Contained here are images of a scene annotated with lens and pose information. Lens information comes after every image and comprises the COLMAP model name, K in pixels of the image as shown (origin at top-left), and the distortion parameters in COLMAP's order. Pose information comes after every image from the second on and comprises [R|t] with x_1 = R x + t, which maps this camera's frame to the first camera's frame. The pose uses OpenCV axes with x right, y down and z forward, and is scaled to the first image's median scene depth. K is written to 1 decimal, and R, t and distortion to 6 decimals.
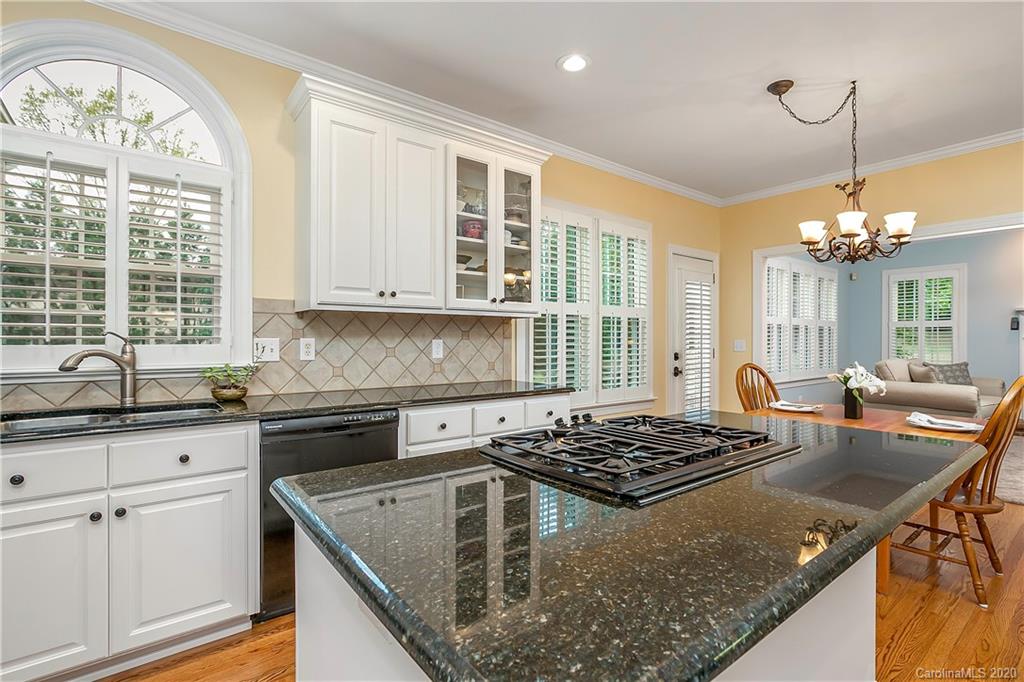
lens RADIAL K [[488.9, 0, 526.2], [0, 488.9, 333.3], [0, 0, 1]] dist [-0.032689, -0.000154]
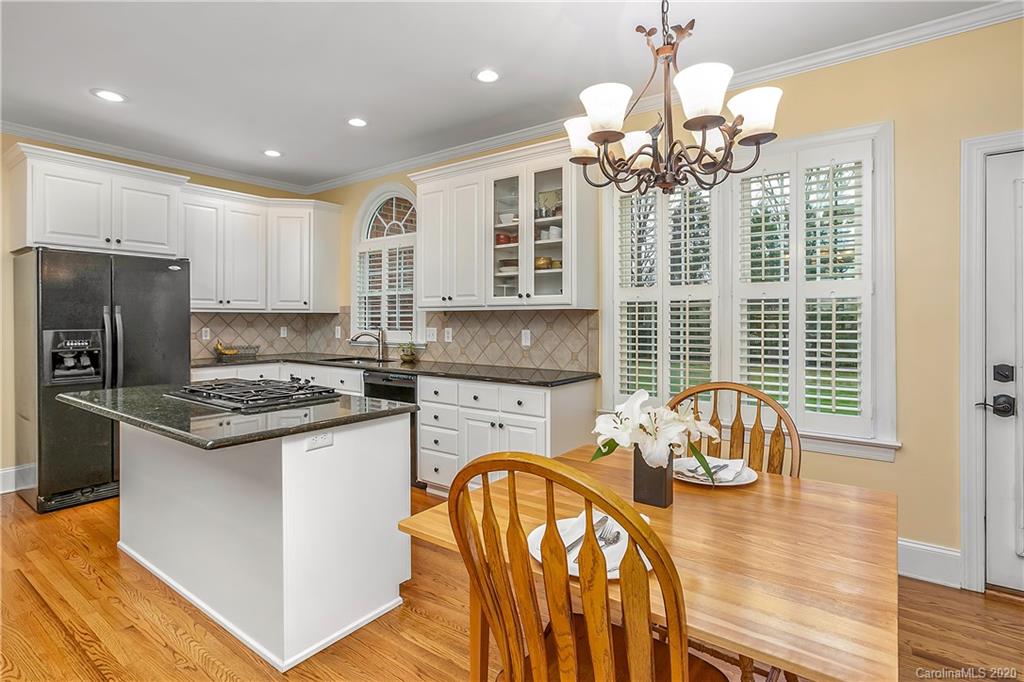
lens RADIAL K [[508.6, 0, 517.0], [0, 508.6, 329.2], [0, 0, 1]] dist [-0.022451, 0.000868]
pose [[0.260043, 0.009654, -0.965549, 1.050340], [0.003872, 0.999932, 0.011041, -0.003596], [0.965589, -0.006610, 0.259987, 0.682412]]
